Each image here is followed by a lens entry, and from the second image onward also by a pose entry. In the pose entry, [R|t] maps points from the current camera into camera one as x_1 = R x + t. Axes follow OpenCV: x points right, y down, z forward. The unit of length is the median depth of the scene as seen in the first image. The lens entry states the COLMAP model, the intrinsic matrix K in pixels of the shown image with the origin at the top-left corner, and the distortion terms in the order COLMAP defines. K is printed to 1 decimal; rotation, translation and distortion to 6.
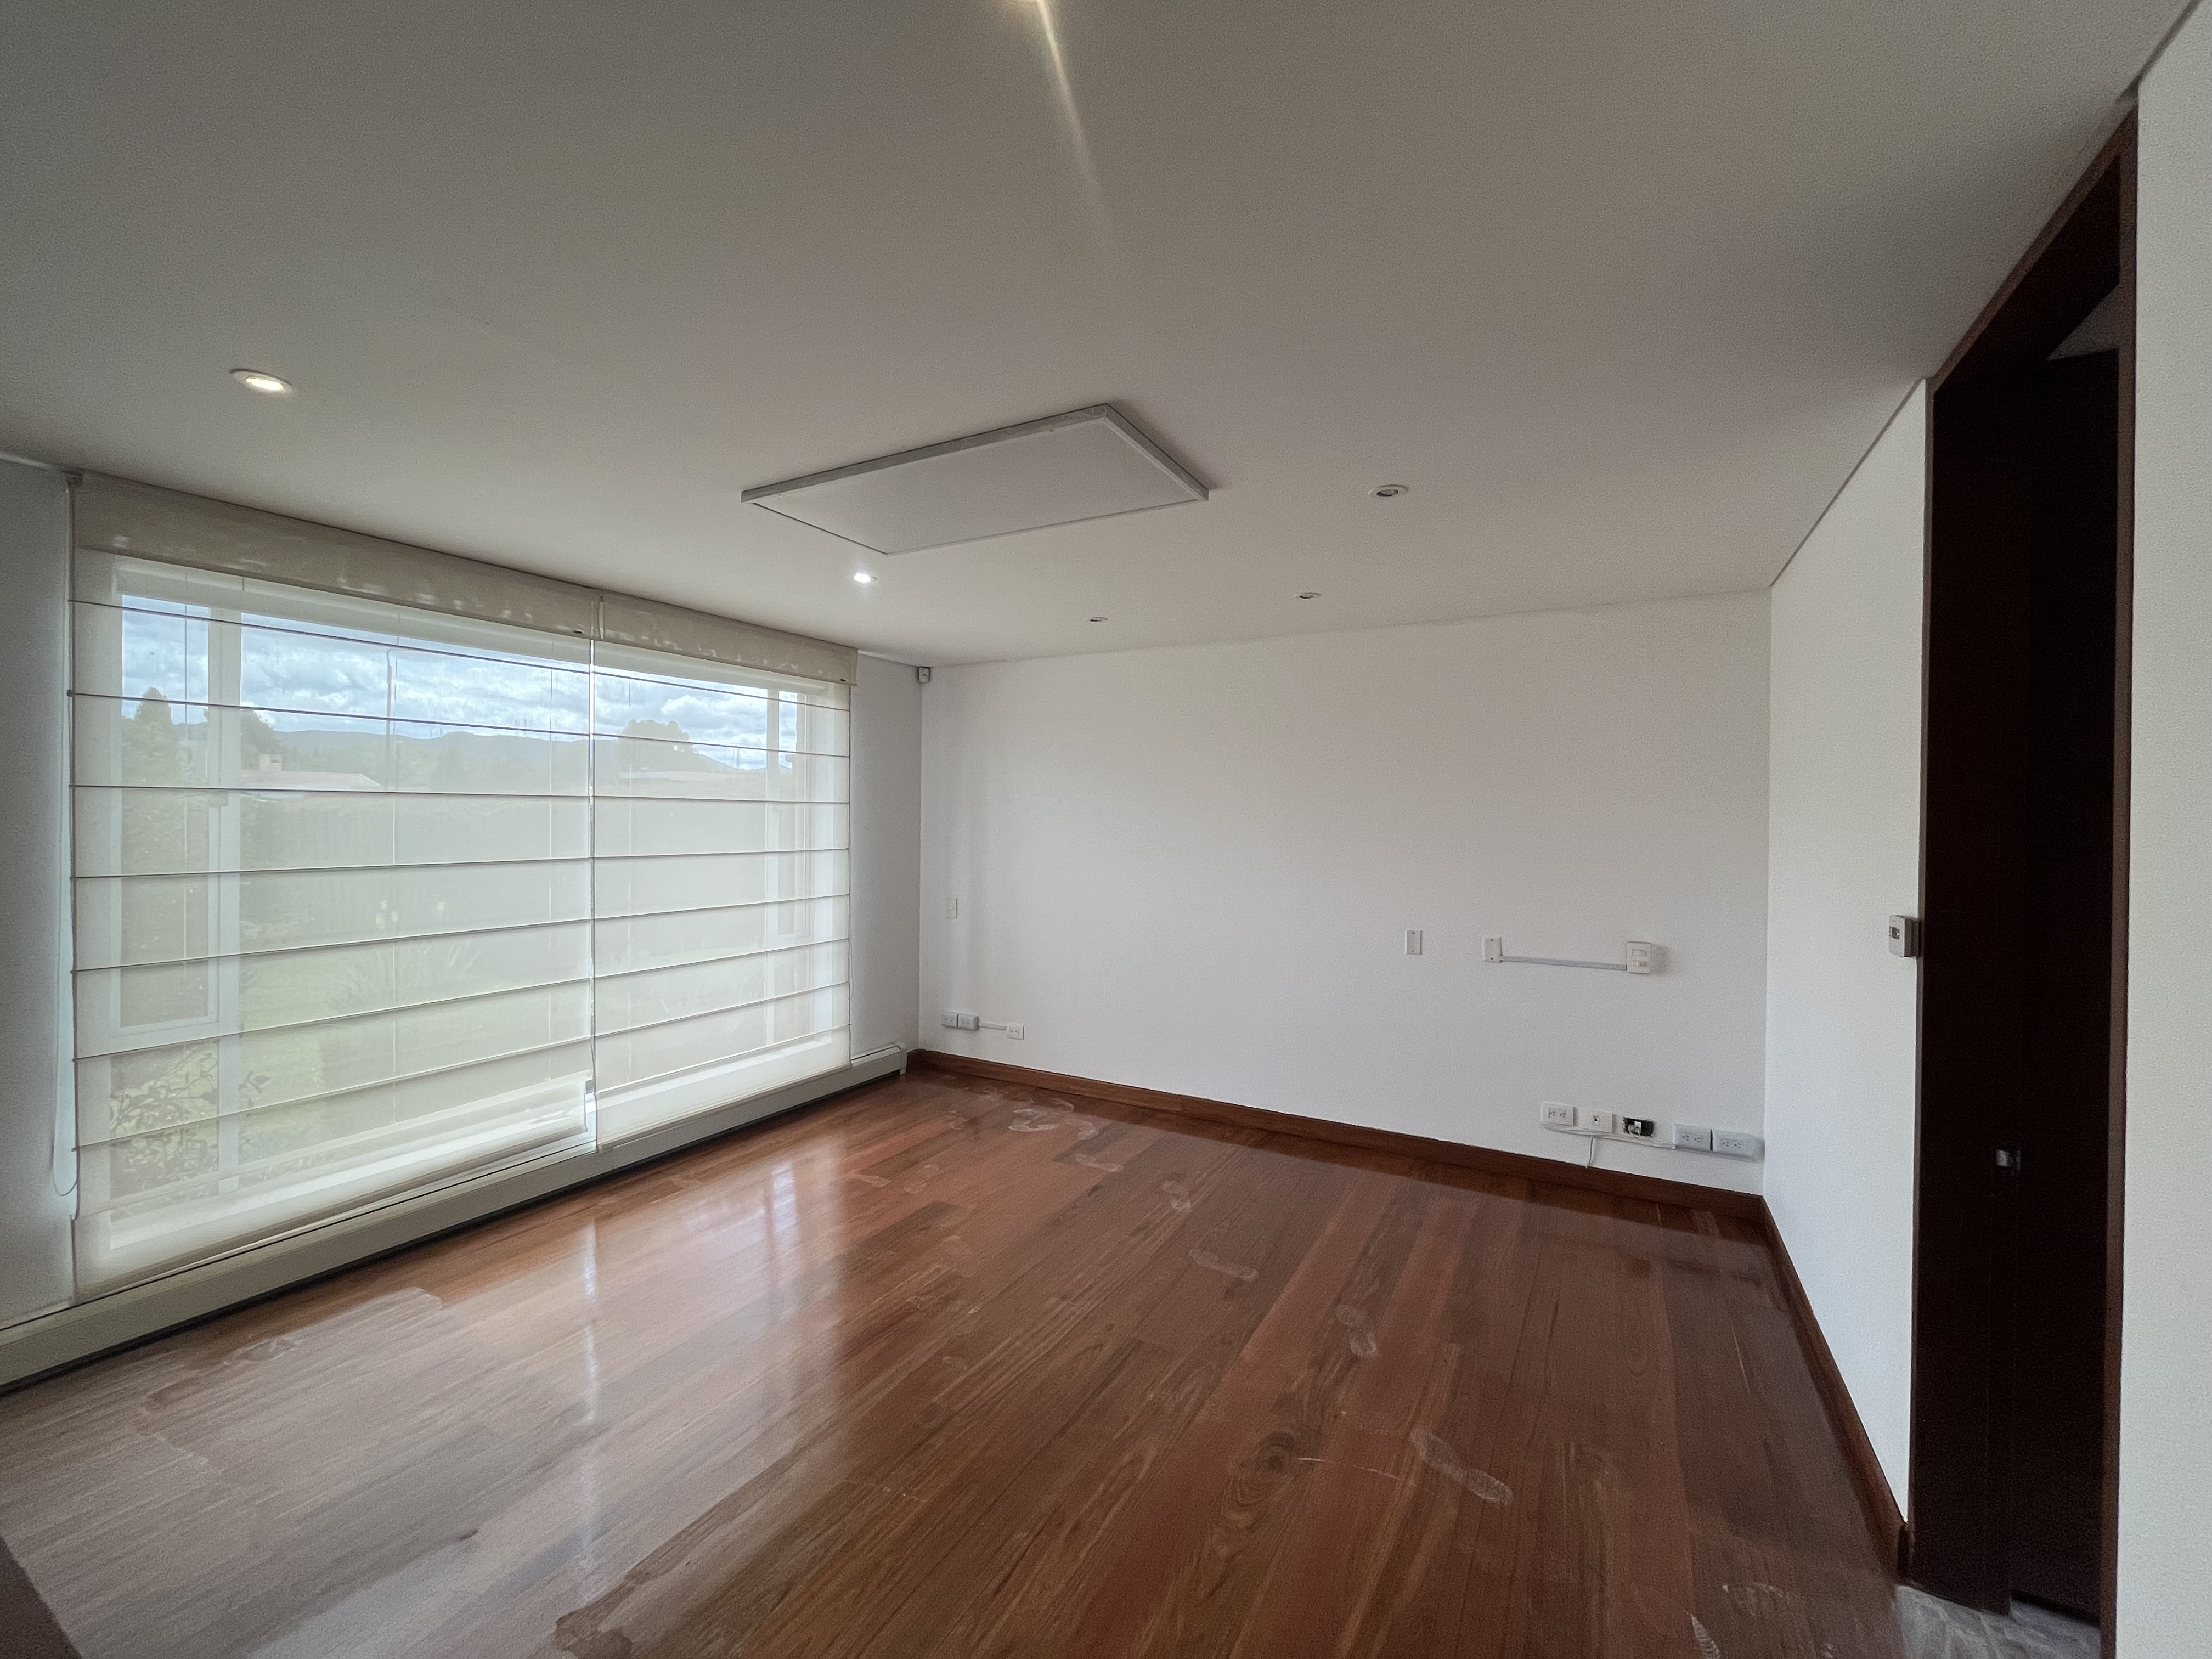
lens RADIAL K [[892.1, 0, 1106.6], [0, 892.1, 821.6], [0, 0, 1]] dist [-0.001862, 0.000103]
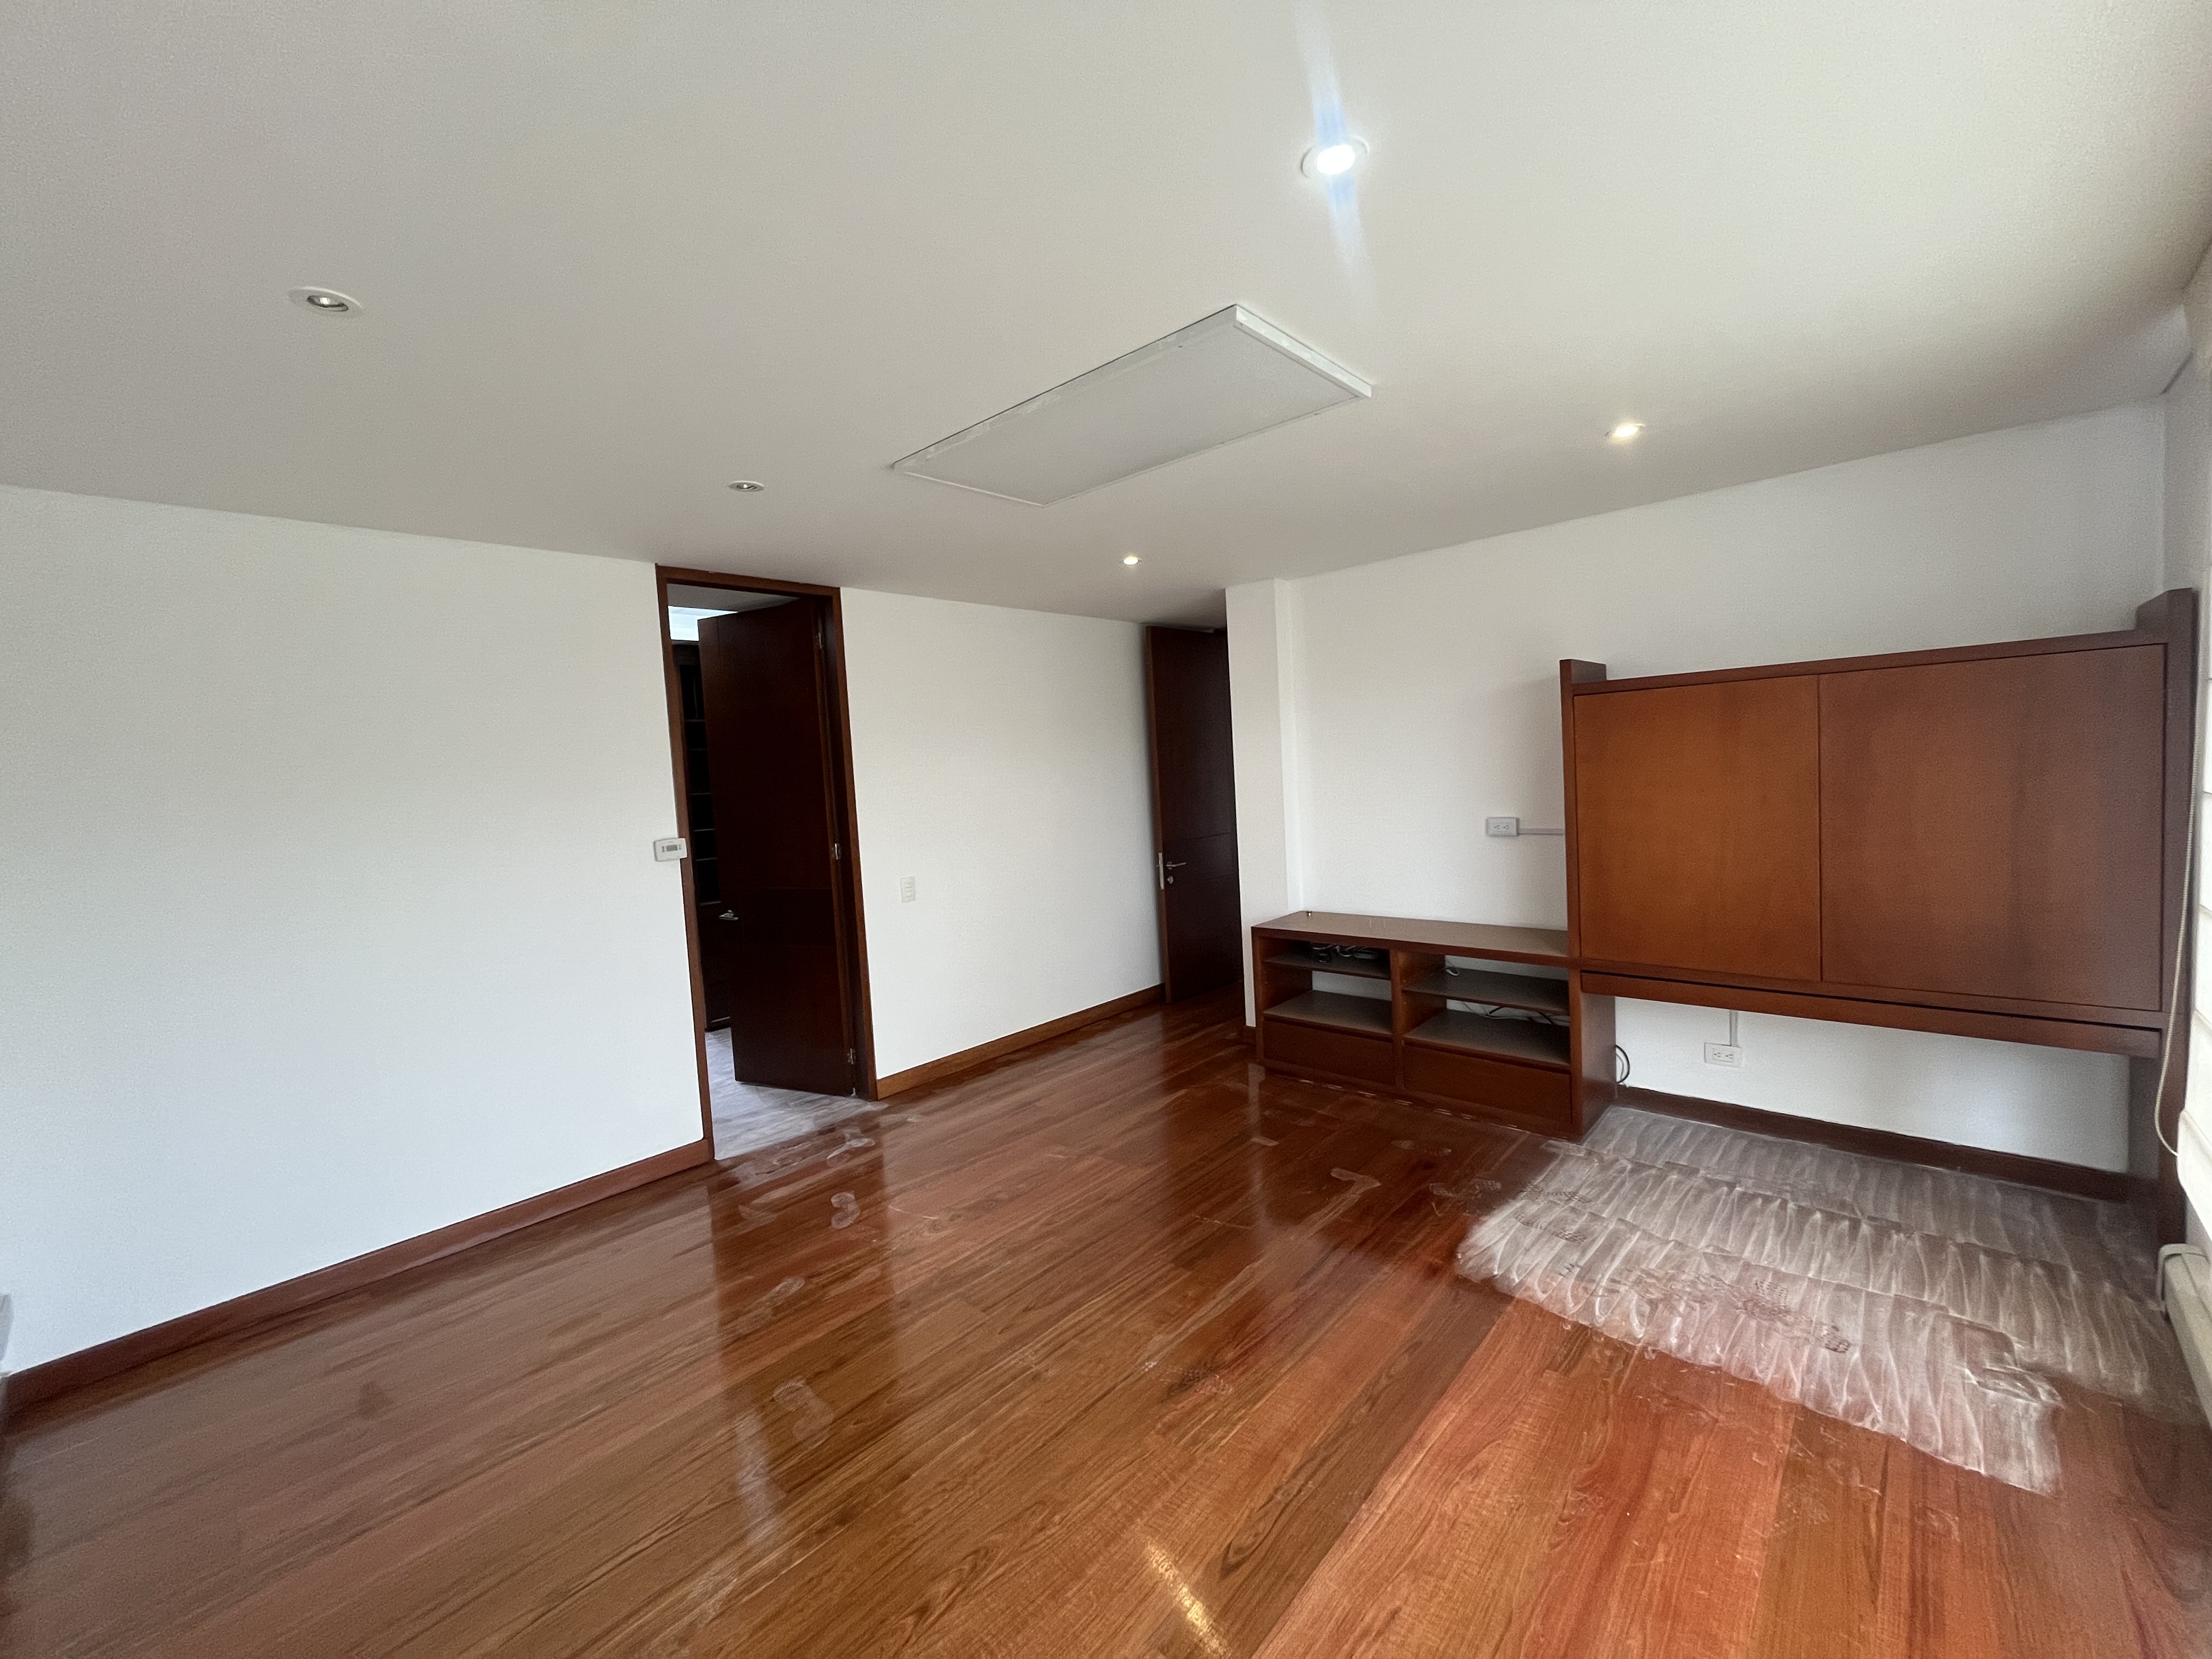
lens RADIAL K [[892.1, 0, 1106.6], [0, 892.1, 821.6], [0, 0, 1]] dist [-0.001862, 0.000103]
pose [[-0.969897, 0.032243, 0.241372, -0.361273], [0.050385, 0.996318, 0.069371, -0.015079], [-0.238247, 0.079444, -0.967950, 1.953732]]
